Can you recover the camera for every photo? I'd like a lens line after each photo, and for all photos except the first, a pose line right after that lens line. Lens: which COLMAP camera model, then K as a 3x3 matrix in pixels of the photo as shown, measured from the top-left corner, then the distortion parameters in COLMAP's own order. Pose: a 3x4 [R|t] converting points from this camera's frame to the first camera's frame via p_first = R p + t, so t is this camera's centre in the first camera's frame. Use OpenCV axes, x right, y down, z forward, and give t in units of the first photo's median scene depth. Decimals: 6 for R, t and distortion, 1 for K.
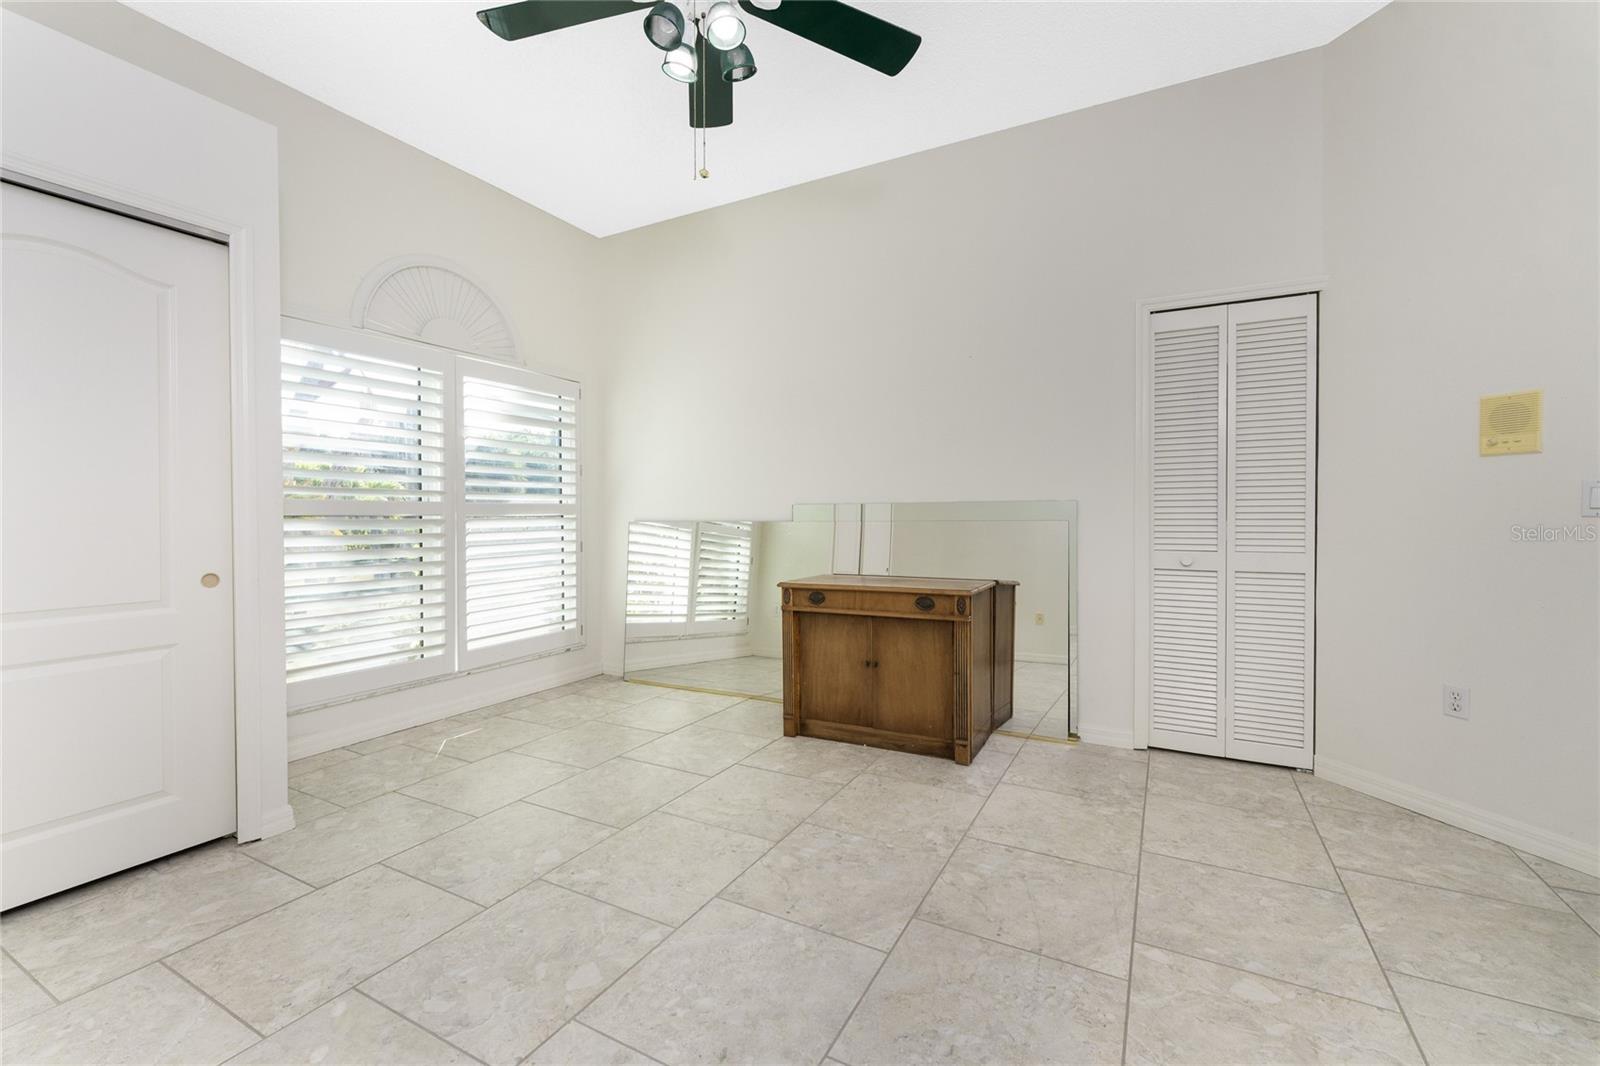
lens RADIAL K [[653.6, 0, 798.8], [0, 653.6, 545.0], [0, 0, 1]] dist [0.013354, -0.000156]
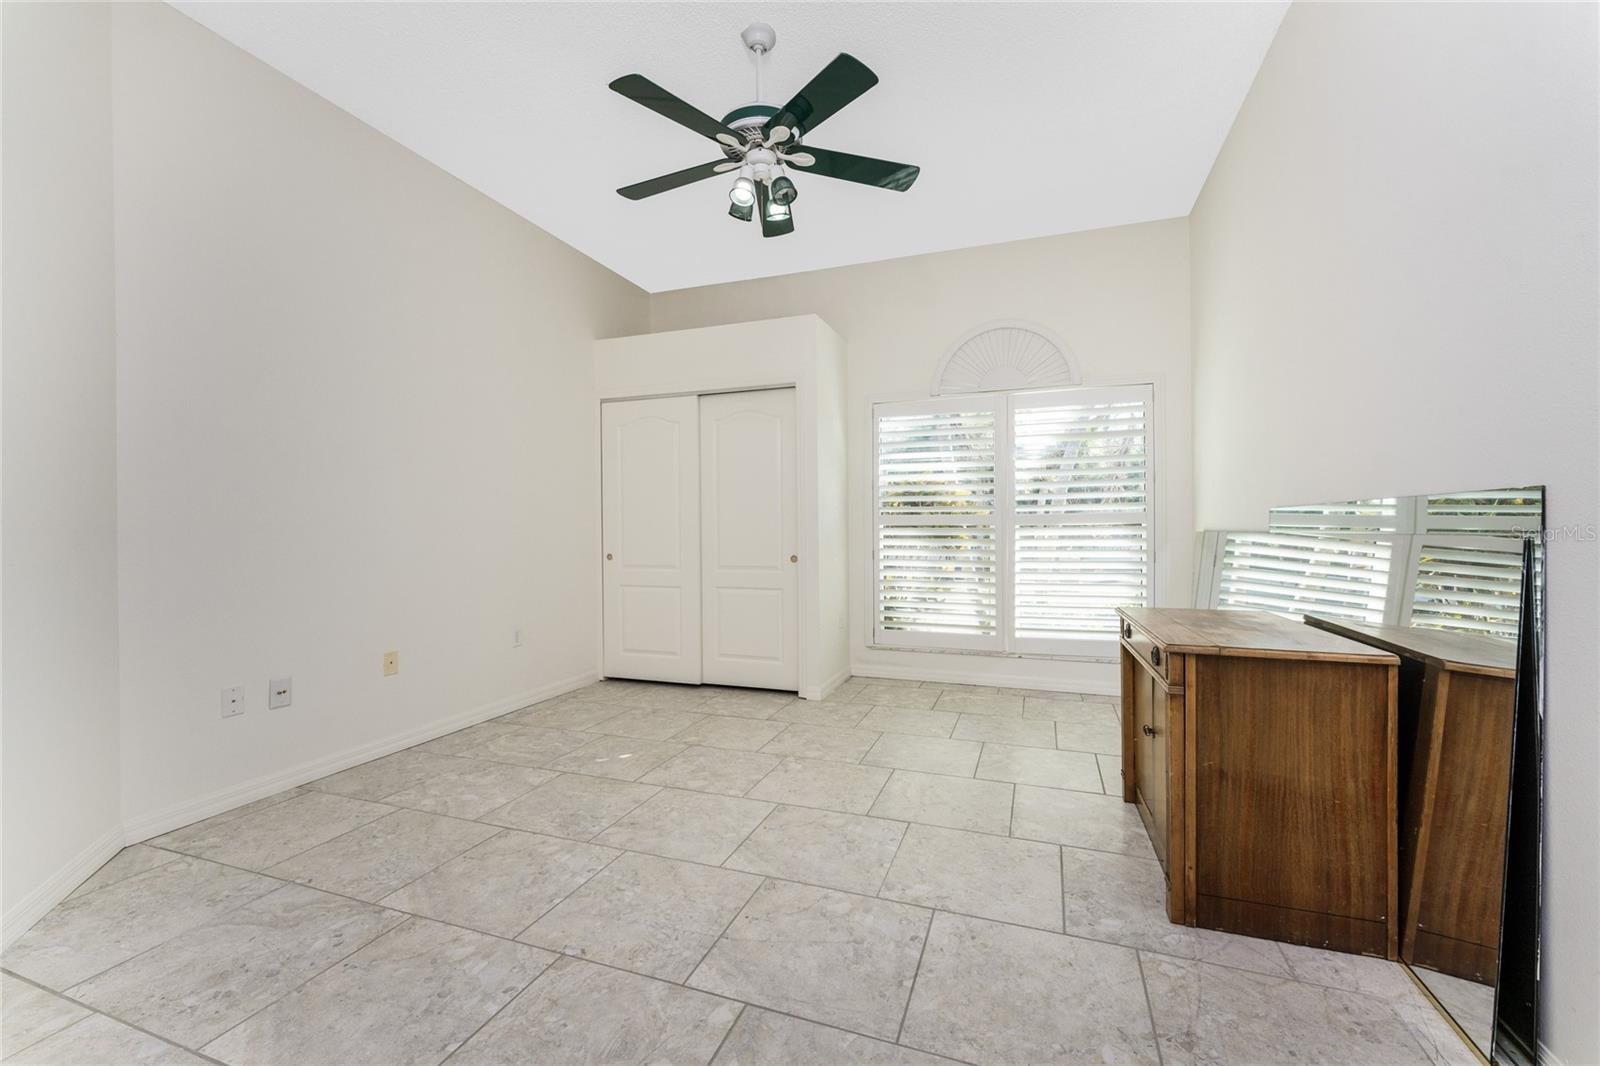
lens RADIAL K [[662.6, 0, 794.7], [0, 662.6, 525.6], [0, 0, 1]] dist [0.031440, -0.000087]
pose [[0.148211, -0.006203, -0.988936, 0.887440], [-0.035423, 0.999305, -0.011577, -0.020011], [0.988321, 0.036747, 0.147889, 0.568060]]
